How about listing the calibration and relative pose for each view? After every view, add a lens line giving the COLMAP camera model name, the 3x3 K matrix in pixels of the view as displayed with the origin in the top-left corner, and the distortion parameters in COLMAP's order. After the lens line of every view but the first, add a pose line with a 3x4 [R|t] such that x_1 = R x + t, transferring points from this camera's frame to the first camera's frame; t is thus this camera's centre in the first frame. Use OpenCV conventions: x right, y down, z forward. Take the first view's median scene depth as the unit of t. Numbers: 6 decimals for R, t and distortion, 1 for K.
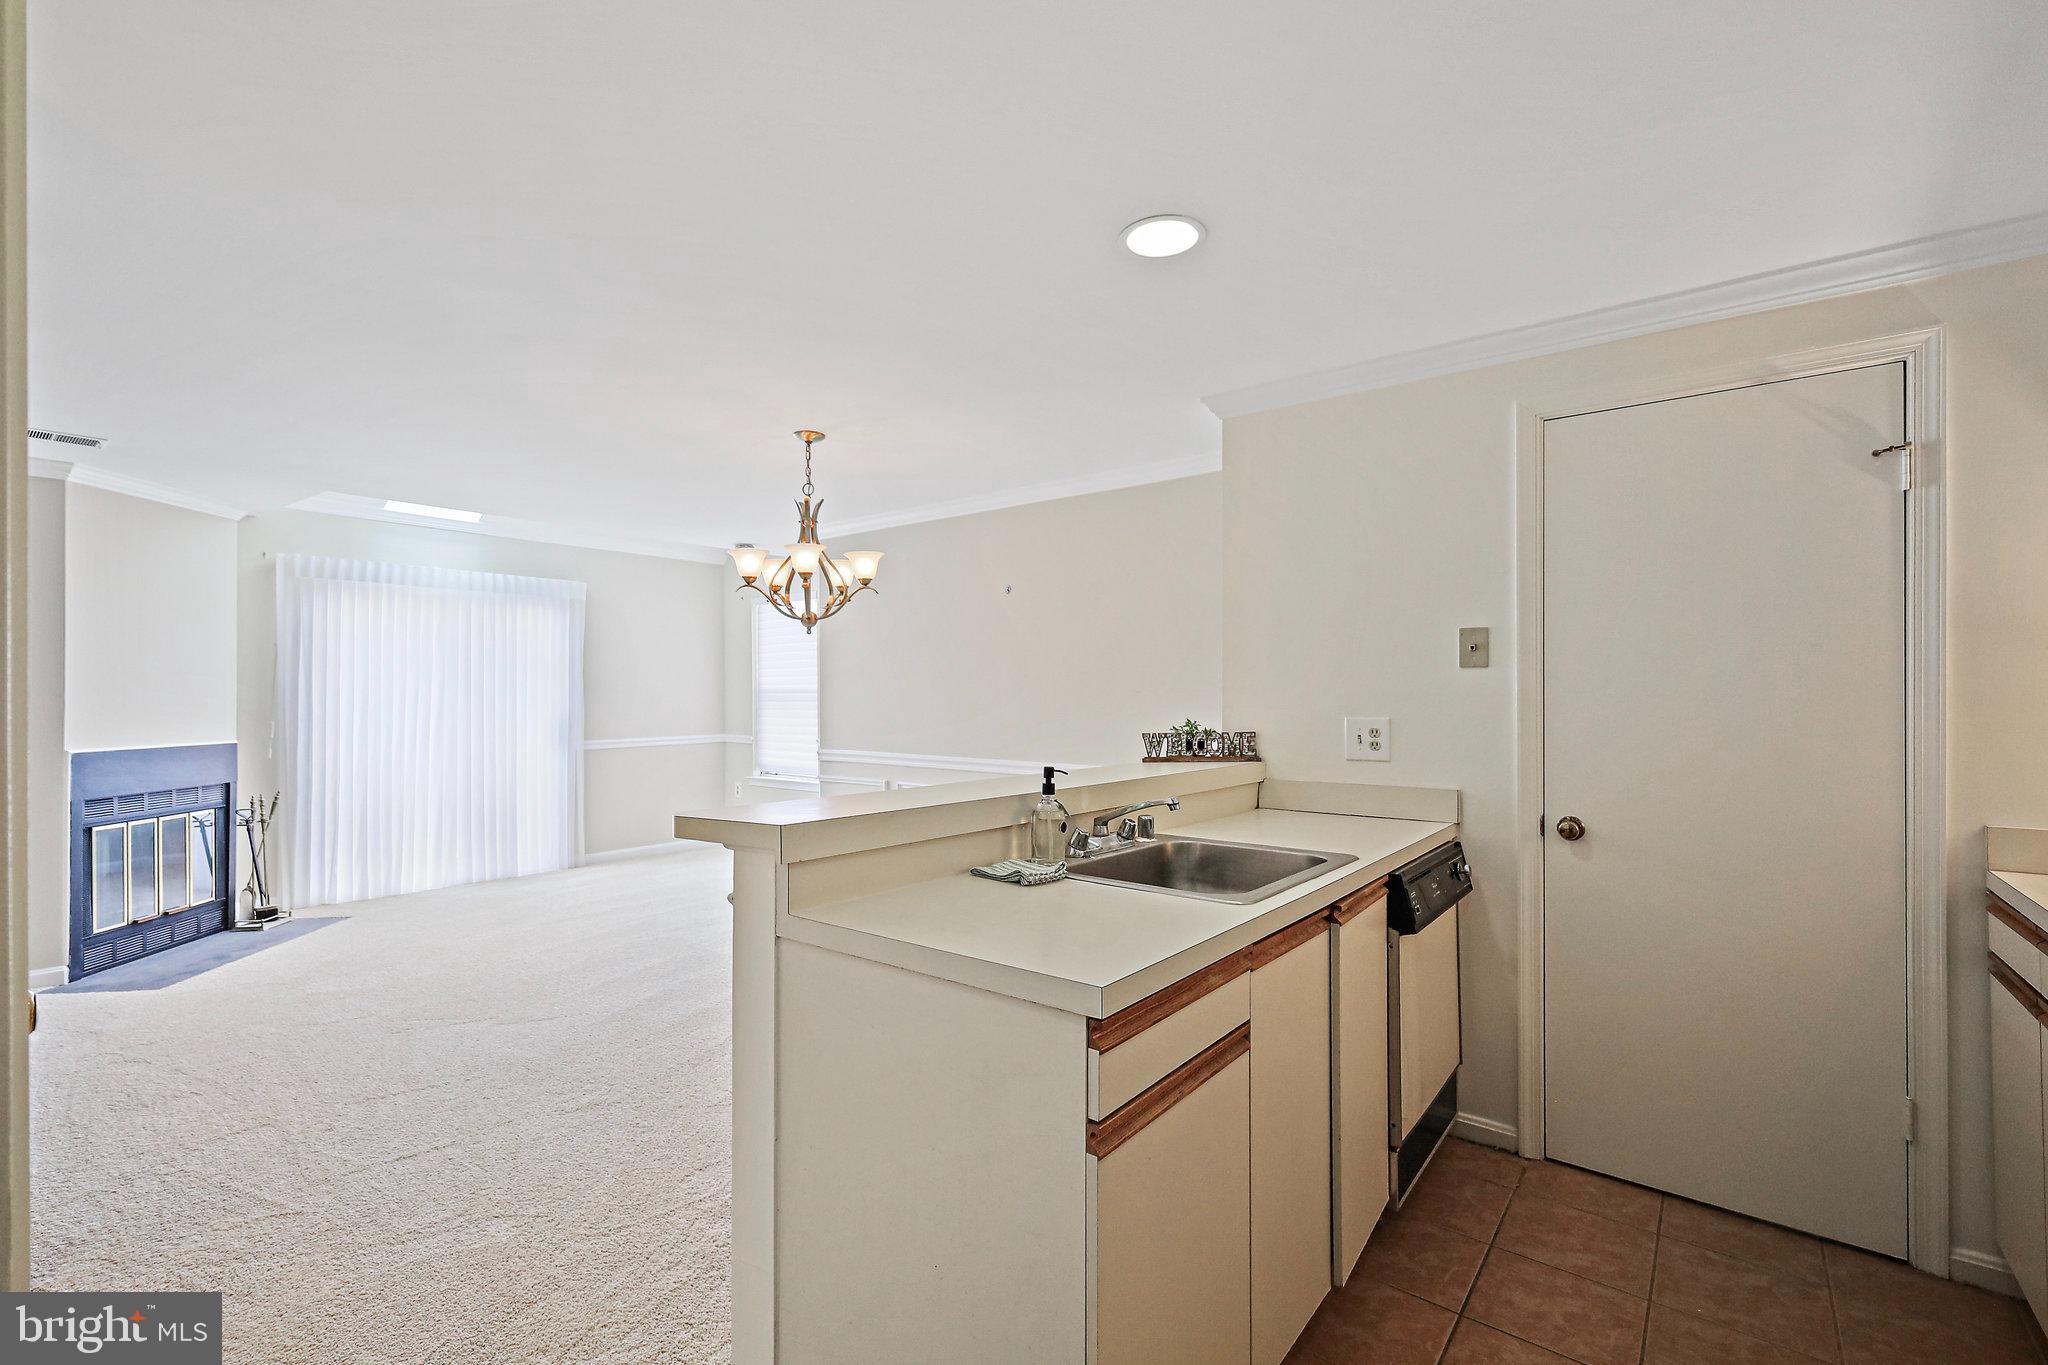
lens RADIAL K [[893.8, 0, 1021.8], [0, 893.8, 685.4], [0, 0, 1]] dist [0.008074, -0.000844]
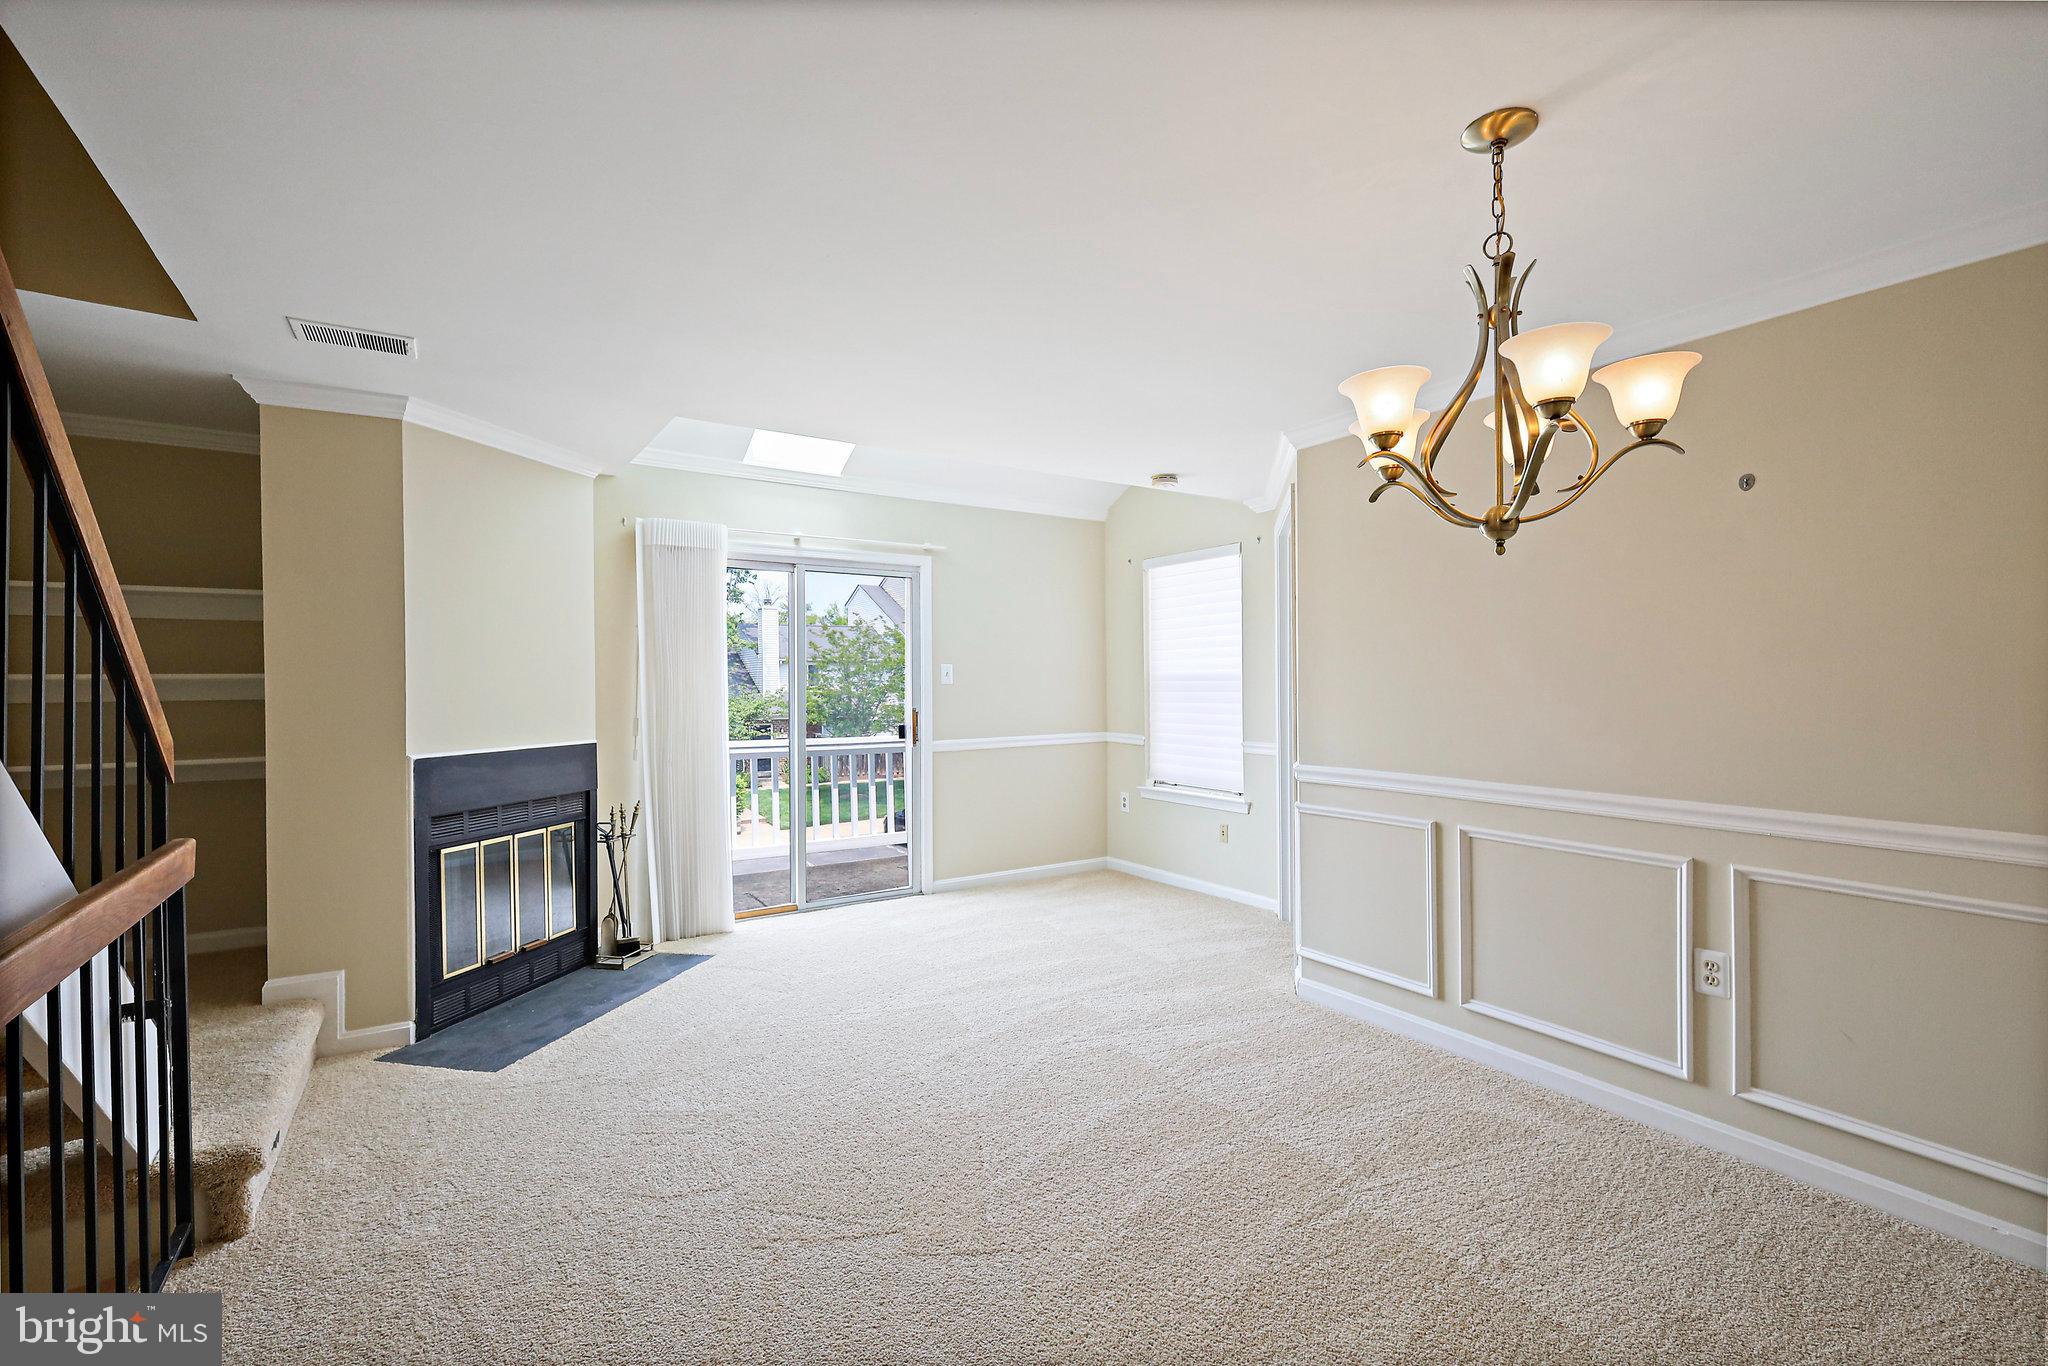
lens RADIAL K [[893.8, 0, 1031.6], [0, 893.8, 690.2], [0, 0, 1]] dist [0.008074, -0.000844]
pose [[0.950440, -0.000756, -0.310908, -0.242195], [0.006614, 0.999820, 0.017786, 0.002595], [0.310838, -0.018960, 0.950274, 0.355957]]
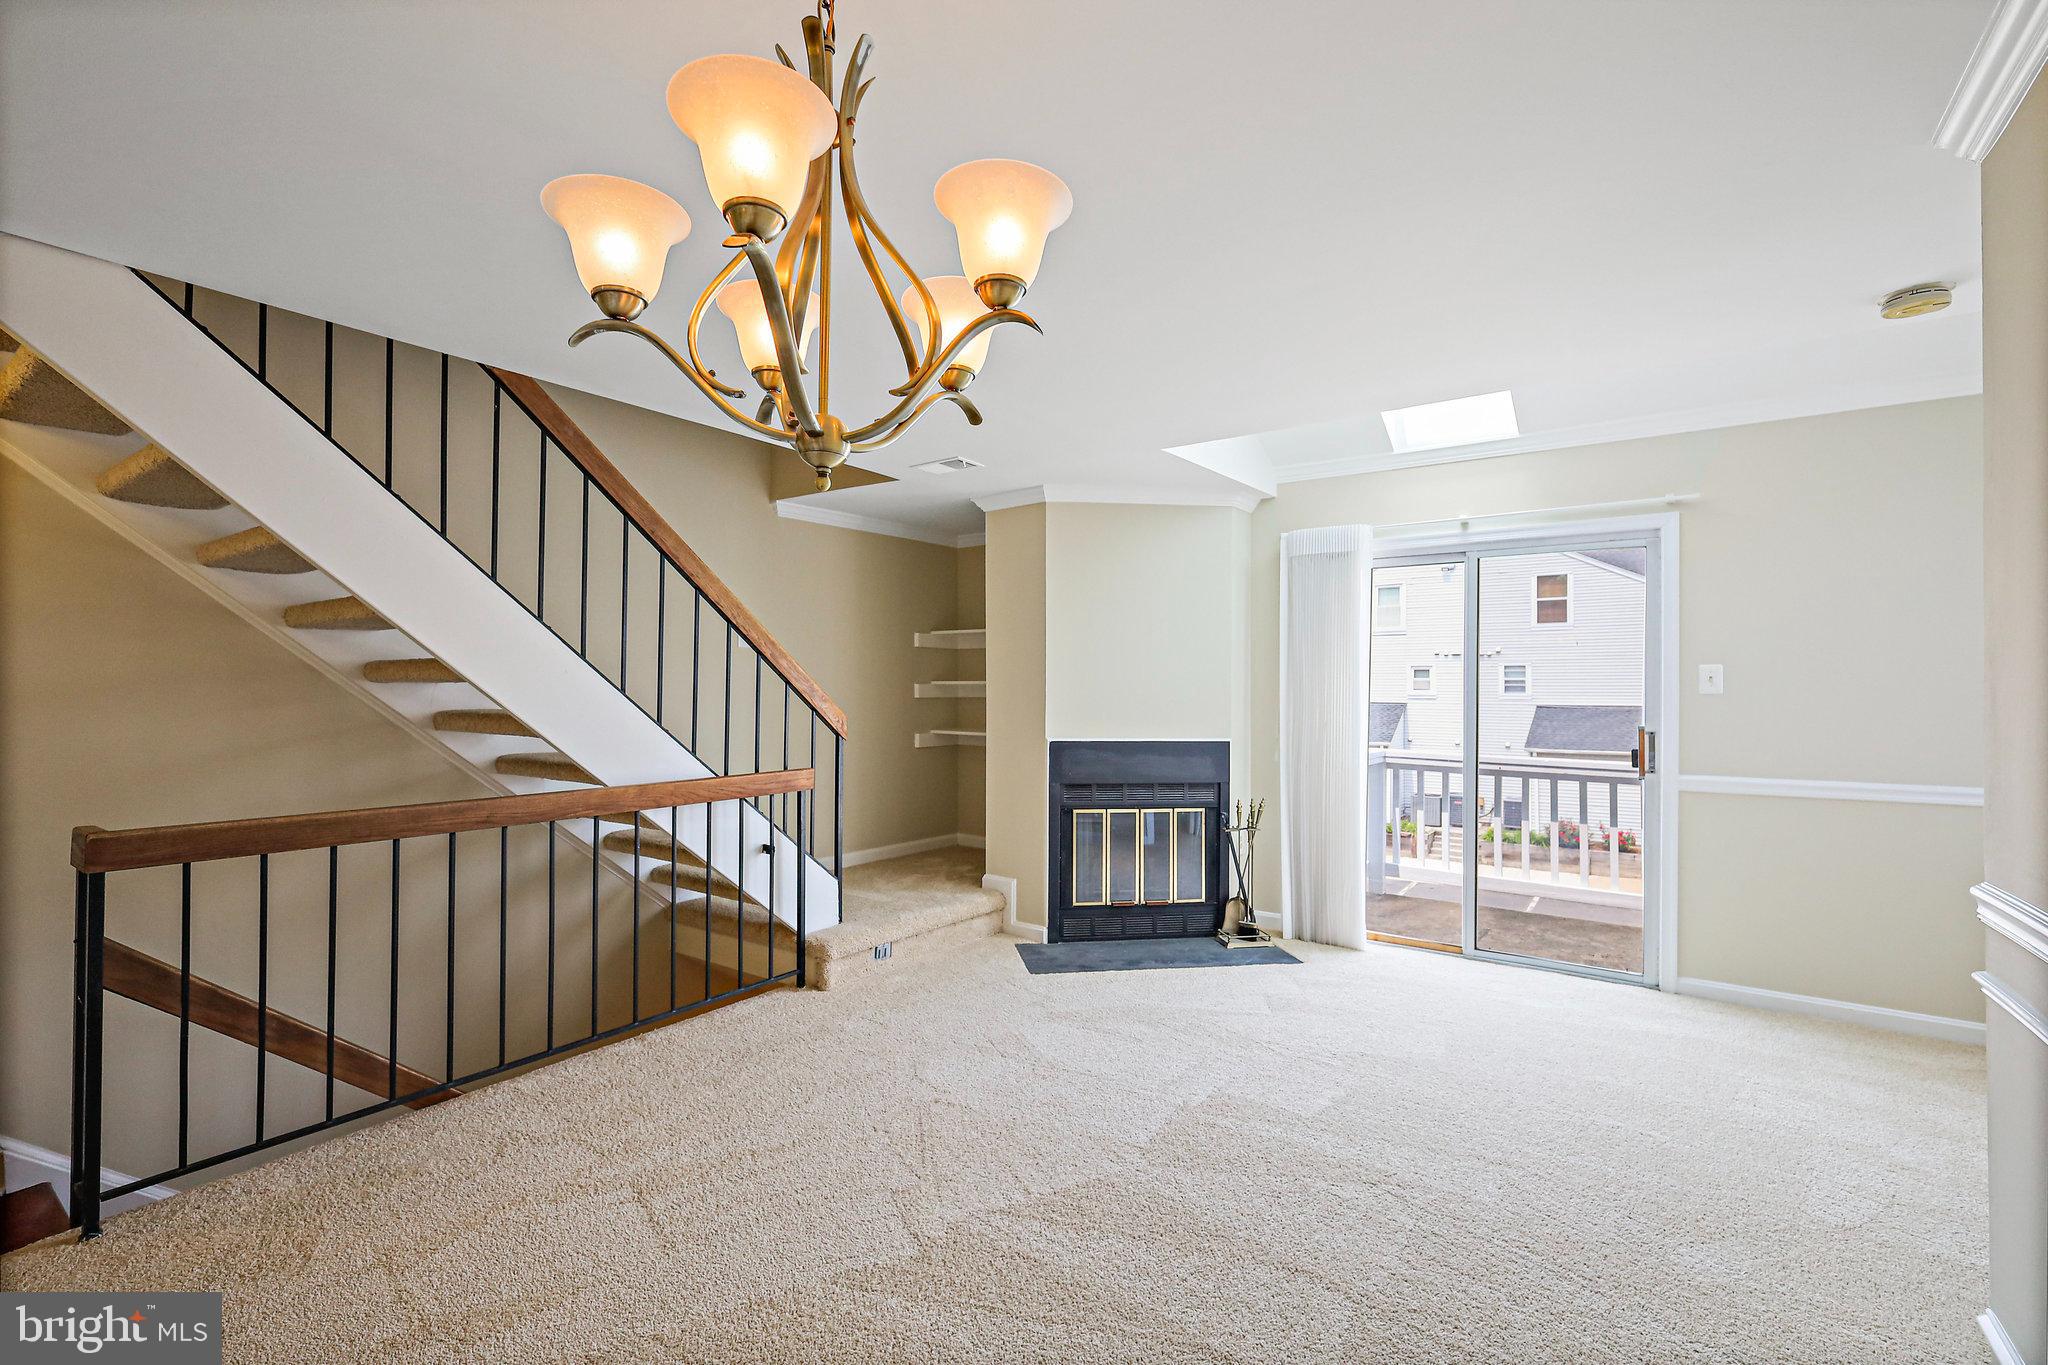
lens RADIAL K [[893.8, 0, 1030.7], [0, 893.8, 687.4], [0, 0, 1]] dist [0.008074, -0.000844]
pose [[0.058861, 0.000507, -0.998266, 0.058382], [0.005647, 0.999984, 0.000841, 0.005379], [0.998250, -0.005687, 0.058857, 0.791011]]
